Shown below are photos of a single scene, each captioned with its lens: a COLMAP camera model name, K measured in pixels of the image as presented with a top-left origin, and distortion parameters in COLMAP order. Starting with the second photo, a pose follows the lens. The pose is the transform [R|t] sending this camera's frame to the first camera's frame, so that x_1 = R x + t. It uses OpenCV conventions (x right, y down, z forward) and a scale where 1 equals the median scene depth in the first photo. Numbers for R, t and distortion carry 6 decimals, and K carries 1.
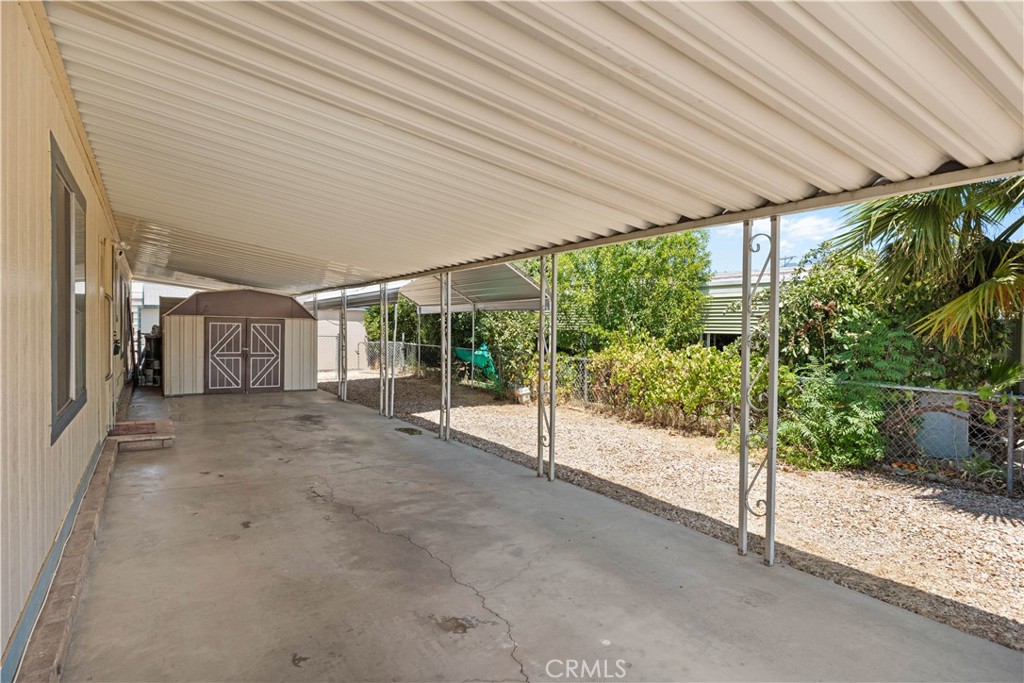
lens RADIAL K [[561.1, 0, 512.0], [0, 561.1, 341.5], [0, 0, 1]] dist [-0.001002, -0.000659]
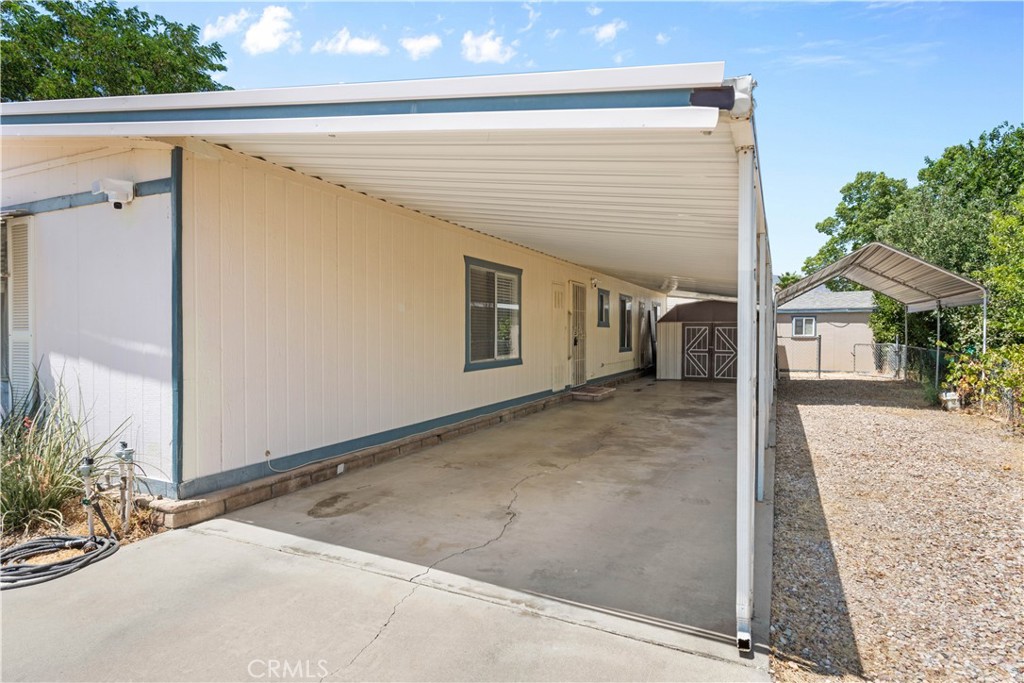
lens RADIAL K [[561.1, 0, 512.0], [0, 561.1, 341.5], [0, 0, 1]] dist [-0.001002, -0.000659]
pose [[0.522989, 0.000607, -0.852339, 0.388628], [-0.010176, 0.999933, -0.005532, 0.012731], [0.852278, 0.011566, 0.522961, -0.053140]]
